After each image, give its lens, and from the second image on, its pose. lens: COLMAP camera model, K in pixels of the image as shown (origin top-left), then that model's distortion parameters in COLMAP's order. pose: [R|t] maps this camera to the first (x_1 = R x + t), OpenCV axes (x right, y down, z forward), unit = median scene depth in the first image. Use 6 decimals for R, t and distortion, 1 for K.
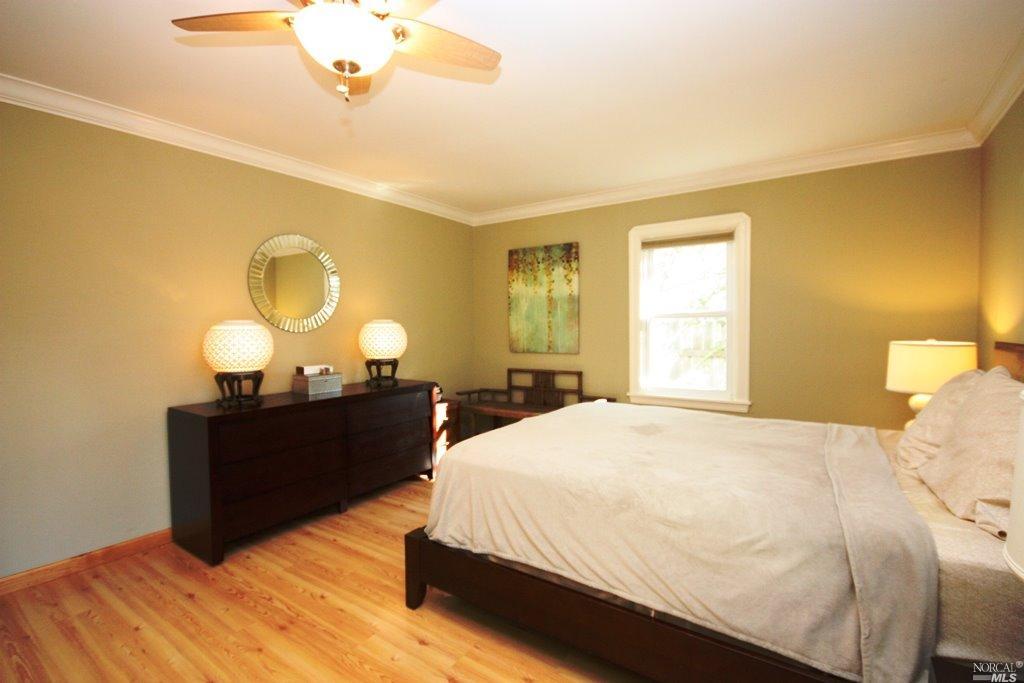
lens RADIAL K [[473.2, 0, 515.1], [0, 473.2, 340.8], [0, 0, 1]] dist [0.000463, -0.006178]
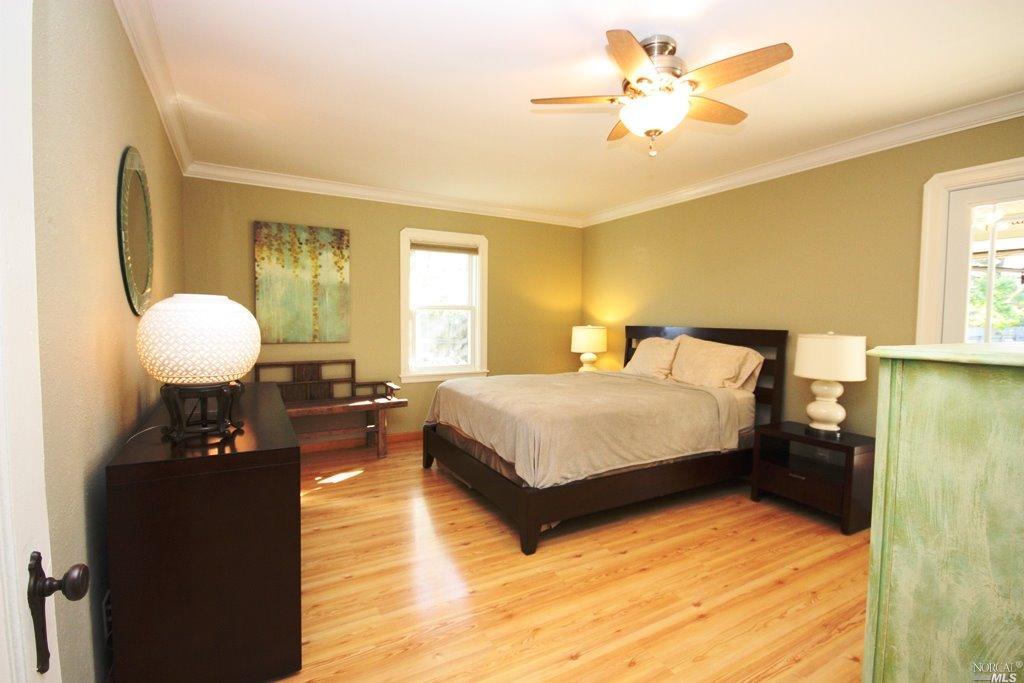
lens RADIAL K [[473.2, 0, 507.6], [0, 473.2, 344.3], [0, 0, 1]] dist [0.000463, -0.006178]
pose [[0.442683, -0.040194, 0.895777, -0.606638], [0.014134, 0.999184, 0.037848, -0.001151], [-0.896567, -0.004094, 0.442890, 0.251282]]
